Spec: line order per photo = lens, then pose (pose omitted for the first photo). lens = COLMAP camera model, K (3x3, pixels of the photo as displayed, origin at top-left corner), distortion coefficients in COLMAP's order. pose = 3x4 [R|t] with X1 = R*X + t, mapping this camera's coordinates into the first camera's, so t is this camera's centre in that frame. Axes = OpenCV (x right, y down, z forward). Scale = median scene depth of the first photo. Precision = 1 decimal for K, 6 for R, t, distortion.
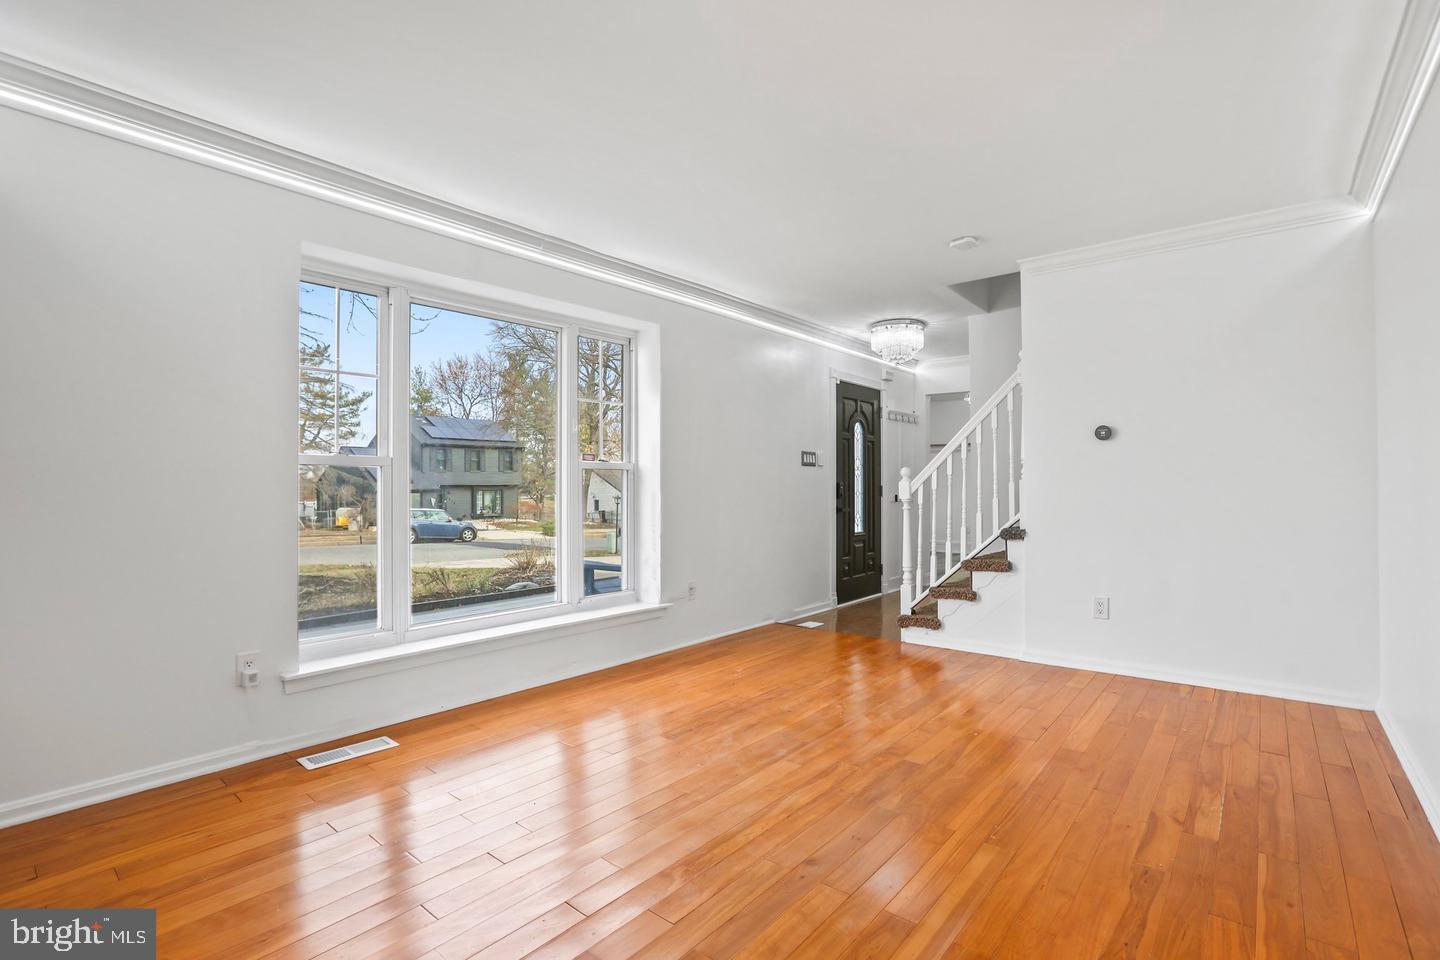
lens RADIAL K [[658.8, 0, 720.3], [0, 658.8, 487.3], [0, 0, 1]] dist [-0.032962, 0.016958]
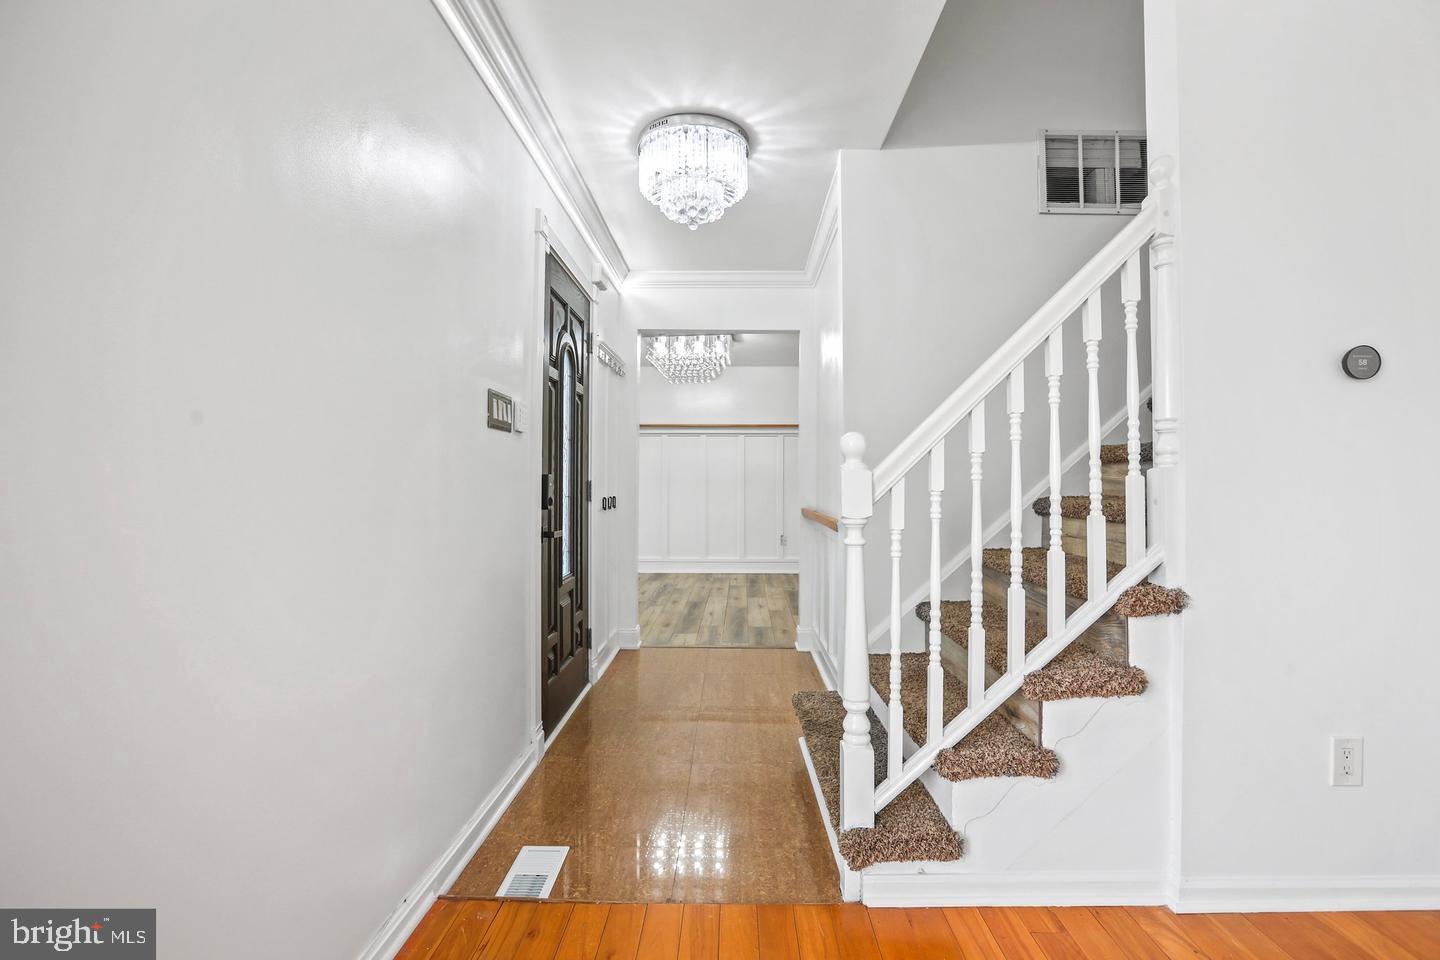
lens RADIAL K [[674.3, 0, 730.9], [0, 674.3, 478.0], [0, 0, 1]] dist [-0.032873, 0.001167]
pose [[0.776237, 0.009249, 0.630373, -0.014588], [-0.003081, 0.999936, -0.010878, 0.000124], [-0.630433, 0.006502, 0.776216, 0.842312]]
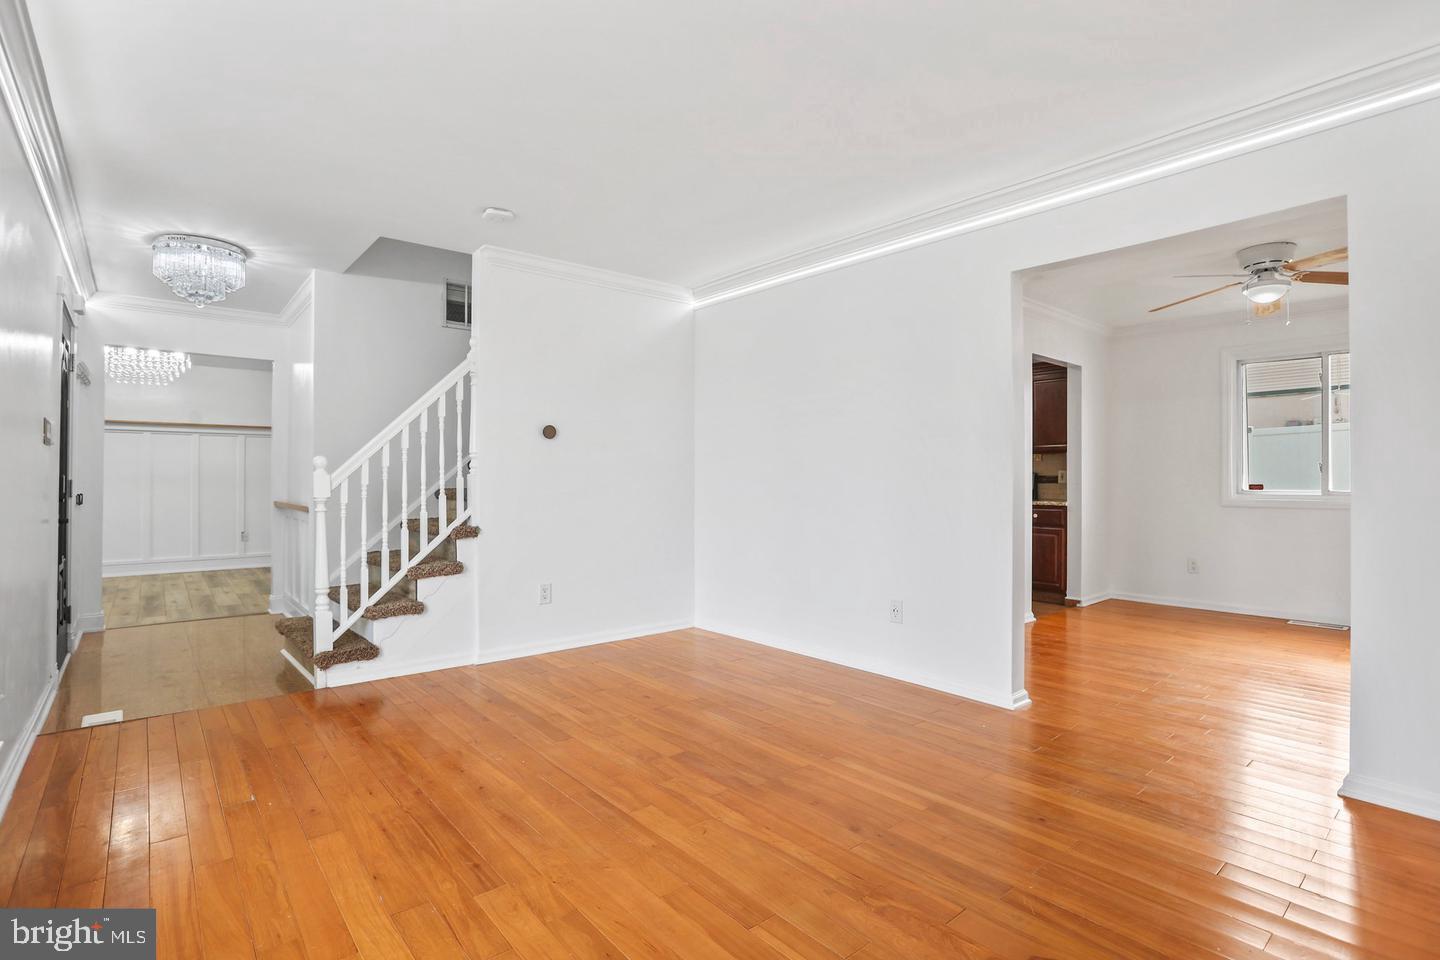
lens RADIAL K [[701.9, 0, 728.0], [0, 701.9, 476.2], [0, 0, 1]] dist [-0.054722, 0.021028]
pose [[0.173147, 0.011504, 0.984829, -0.465890], [0.000833, 0.999930, -0.011827, 0.003281], [-0.984896, 0.002868, 0.173125, 0.457383]]
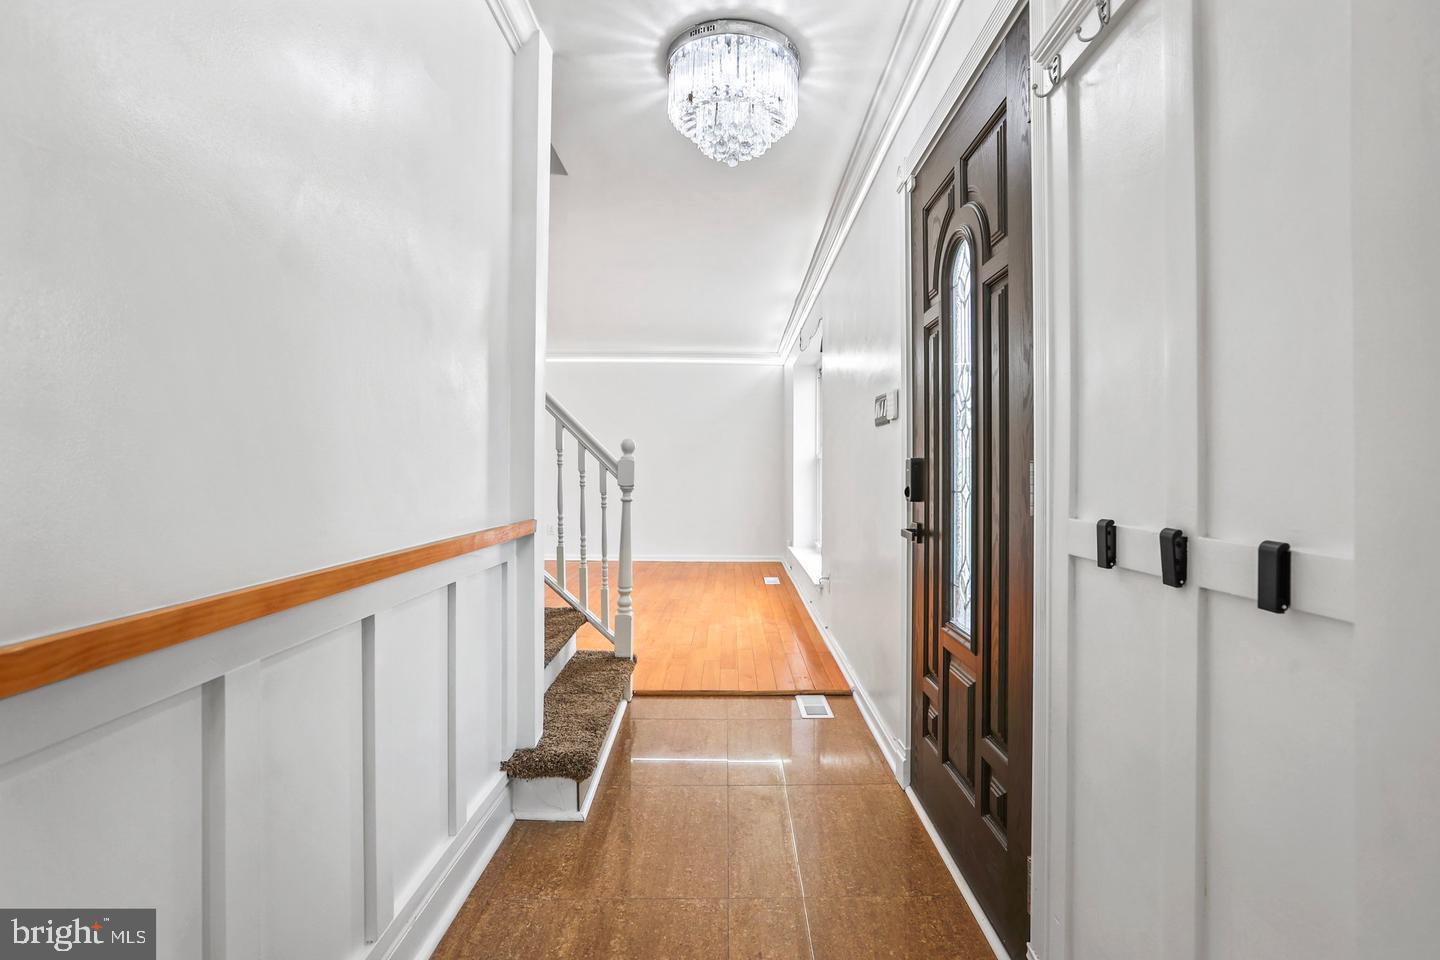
lens RADIAL K [[683.3, 0, 720.0], [0, 683.3, 480.0], [0, 0, 1]] dist [-0.018202, 0.000704]
pose [[-0.780614, 0.005704, -0.624987, 0.751787], [-0.005557, 0.999855, 0.016066, -0.000320], [0.624988, 0.016014, -0.780470, 1.839455]]
